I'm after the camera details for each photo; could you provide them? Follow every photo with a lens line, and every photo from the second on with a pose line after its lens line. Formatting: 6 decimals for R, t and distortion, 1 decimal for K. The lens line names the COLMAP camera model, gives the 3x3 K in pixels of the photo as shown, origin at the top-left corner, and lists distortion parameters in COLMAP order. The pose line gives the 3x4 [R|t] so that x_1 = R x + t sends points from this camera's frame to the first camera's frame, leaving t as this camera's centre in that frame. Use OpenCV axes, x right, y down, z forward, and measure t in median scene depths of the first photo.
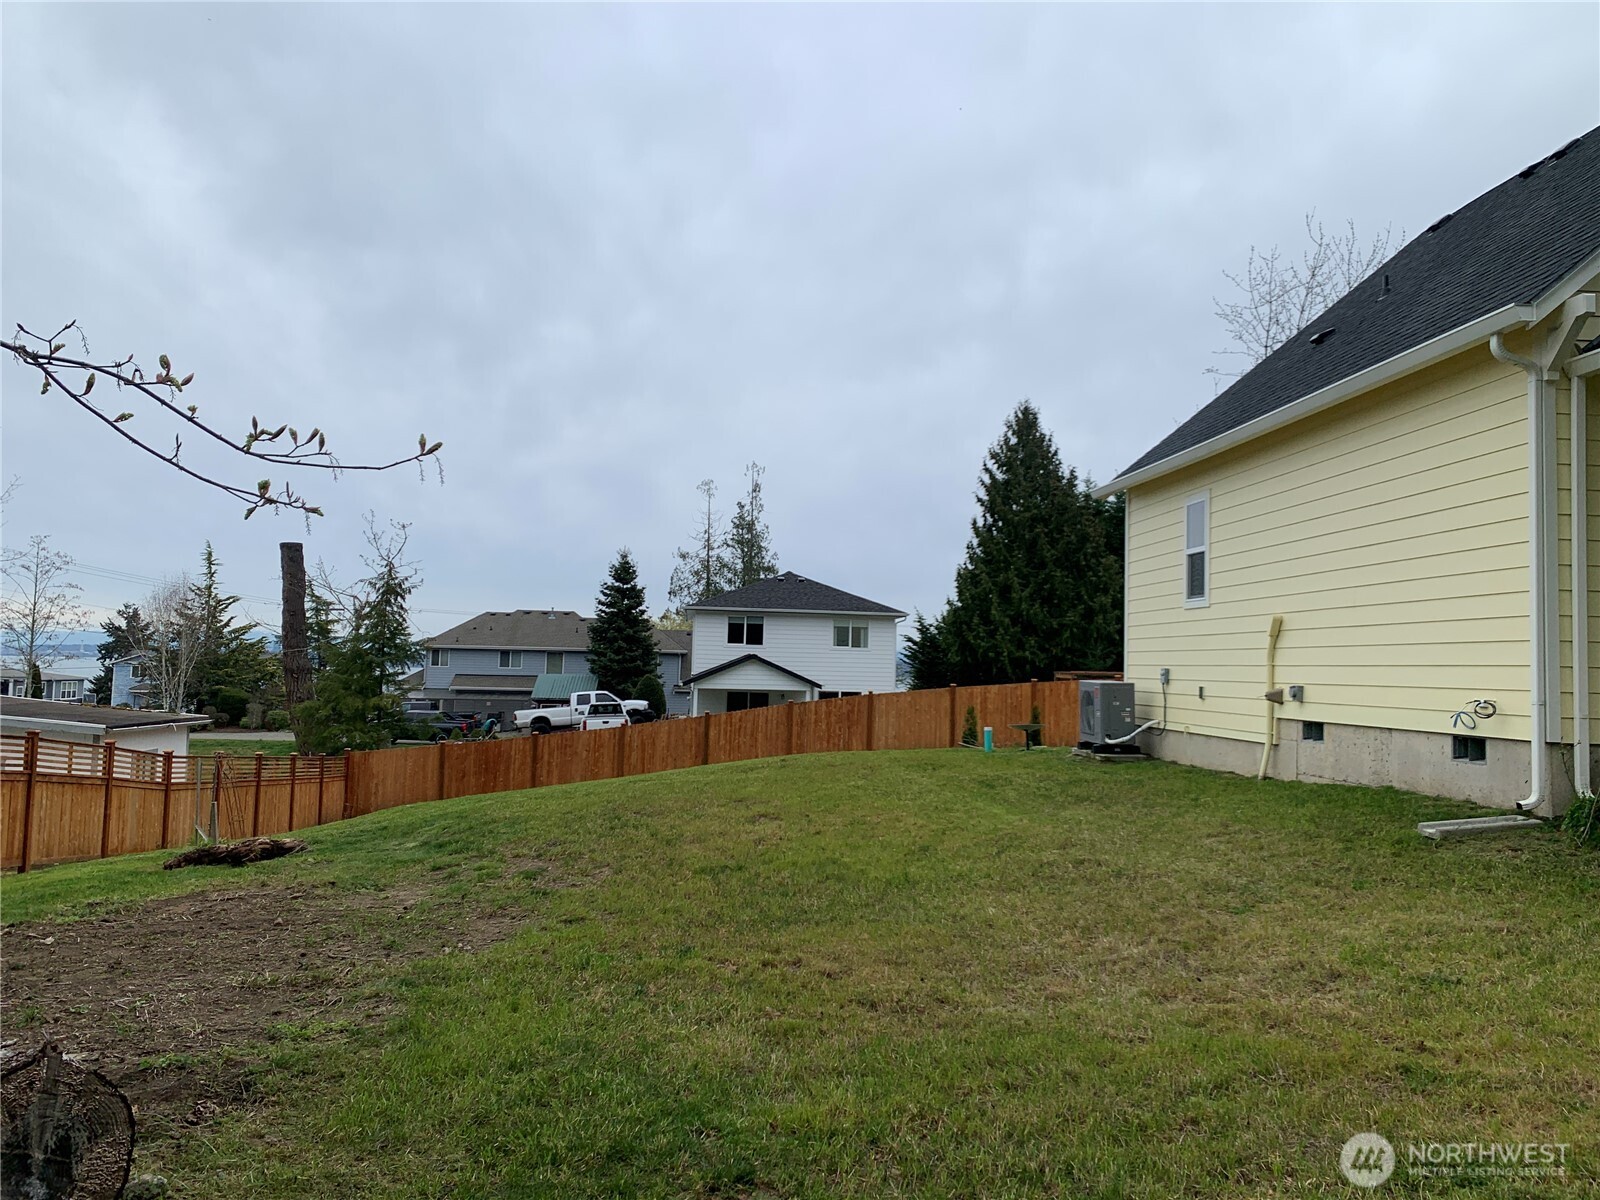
lens RADIAL K [[1211.5, 0, 800.0], [0, 1211.5, 600.0], [0, 0, 1]] dist [0.070405, 0.001009]
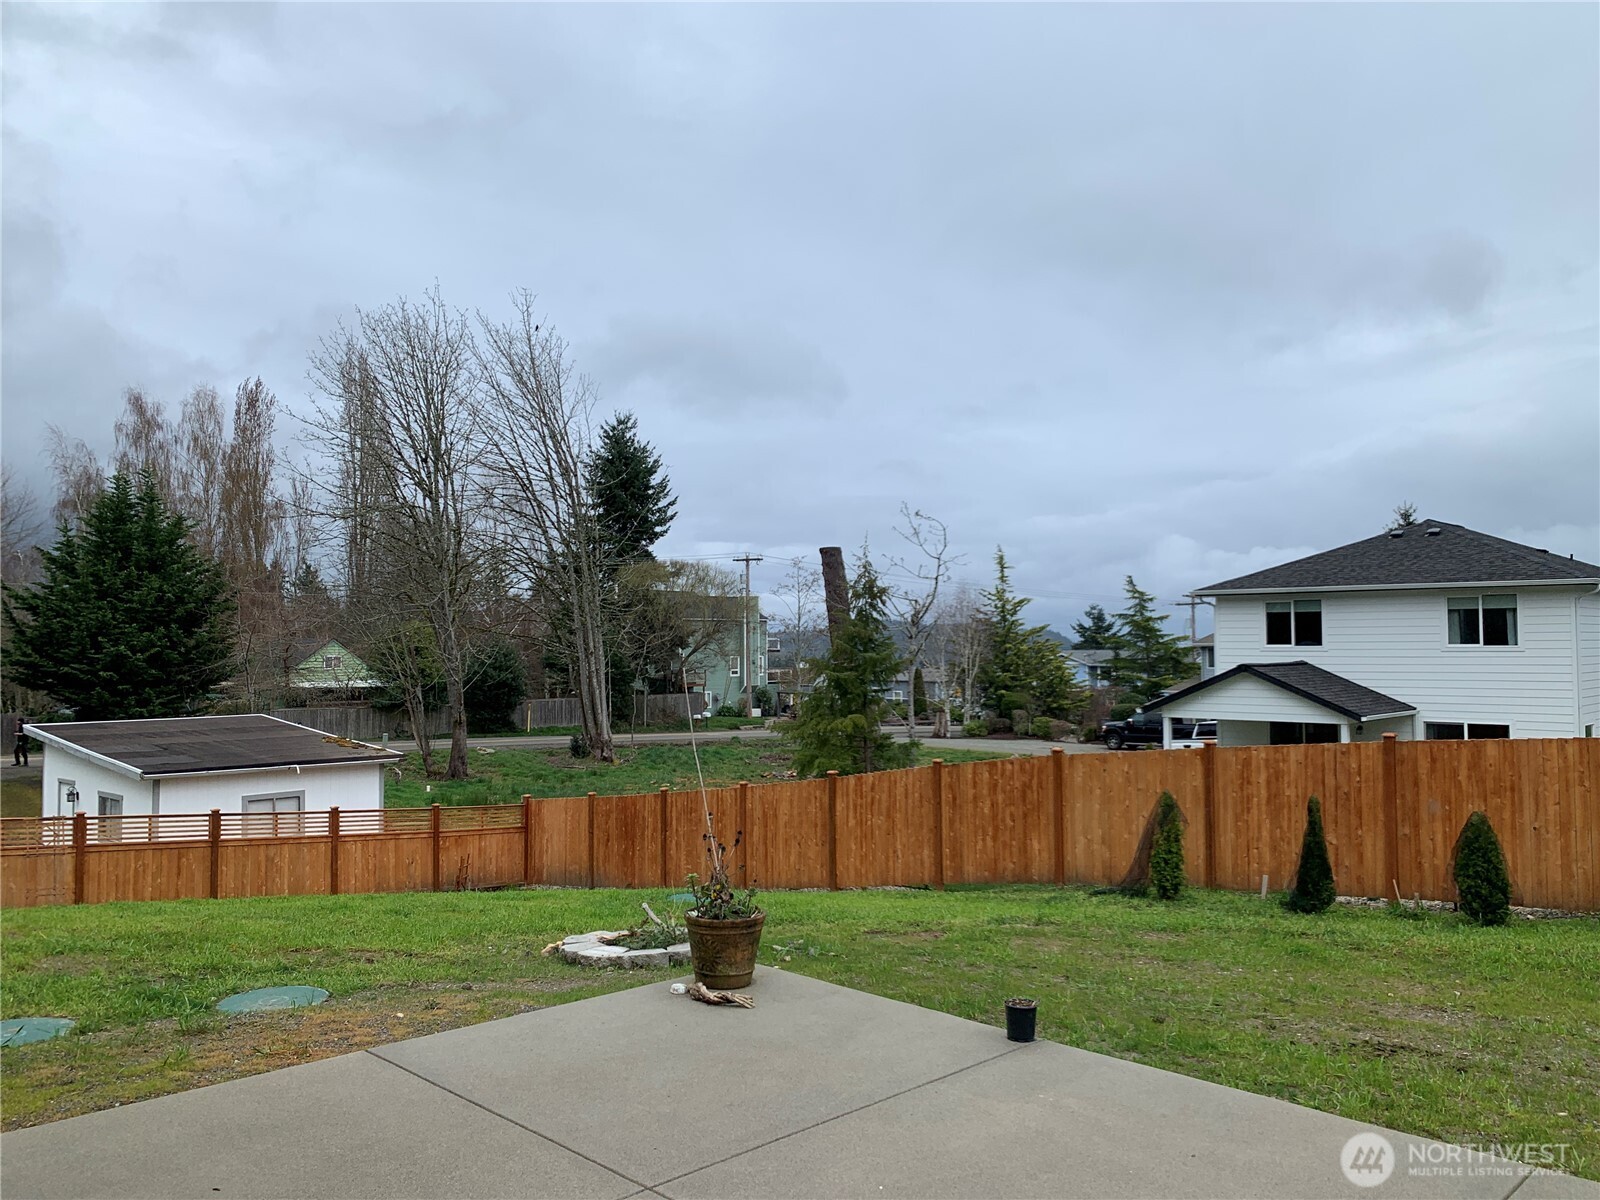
lens RADIAL K [[1211.5, 0, 800.0], [0, 1211.5, 600.0], [0, 0, 1]] dist [0.070405, 0.001009]
pose [[0.654972, -0.055040, -0.753646, 0.265752], [0.061748, 0.997907, -0.019215, 0.009619], [0.753126, -0.033951, 0.656999, 0.392881]]
